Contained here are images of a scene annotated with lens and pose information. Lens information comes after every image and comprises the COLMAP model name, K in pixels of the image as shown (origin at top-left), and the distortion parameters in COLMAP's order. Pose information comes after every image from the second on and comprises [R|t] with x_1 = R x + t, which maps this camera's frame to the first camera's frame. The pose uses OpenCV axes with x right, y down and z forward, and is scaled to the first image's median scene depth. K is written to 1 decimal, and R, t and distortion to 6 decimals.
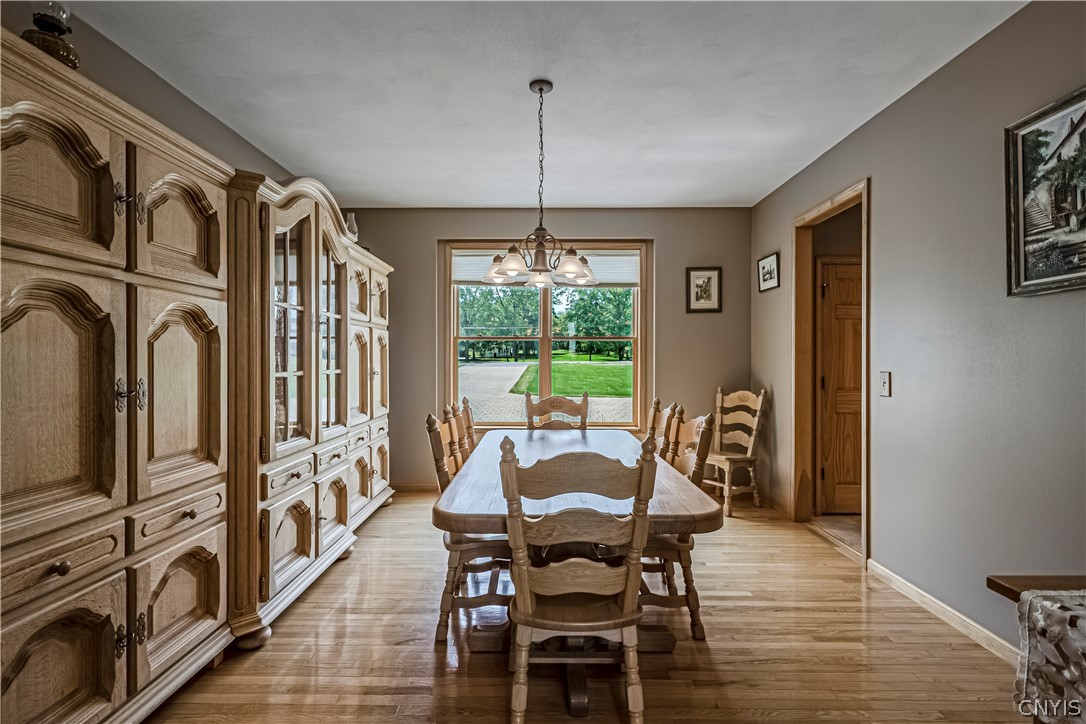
lens RADIAL K [[522.0, 0, 538.3], [0, 522.0, 361.3], [0, 0, 1]] dist [0.012685, -0.000533]
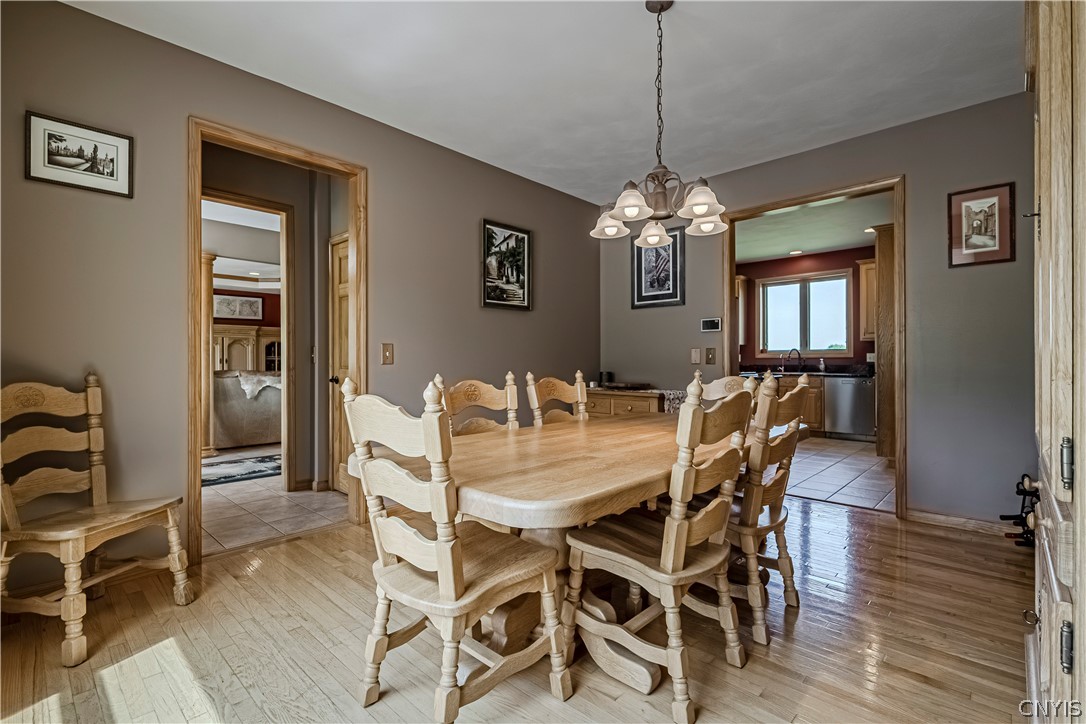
lens RADIAL K [[492.3, 0, 541.3], [0, 492.3, 359.6], [0, 0, 1]] dist [0.002840, -0.000968]
pose [[-0.735675, 0.003622, 0.677325, -0.536303], [0.002095, 0.999993, -0.003072, 0.088746], [-0.677331, -0.000841, -0.735678, 2.352408]]
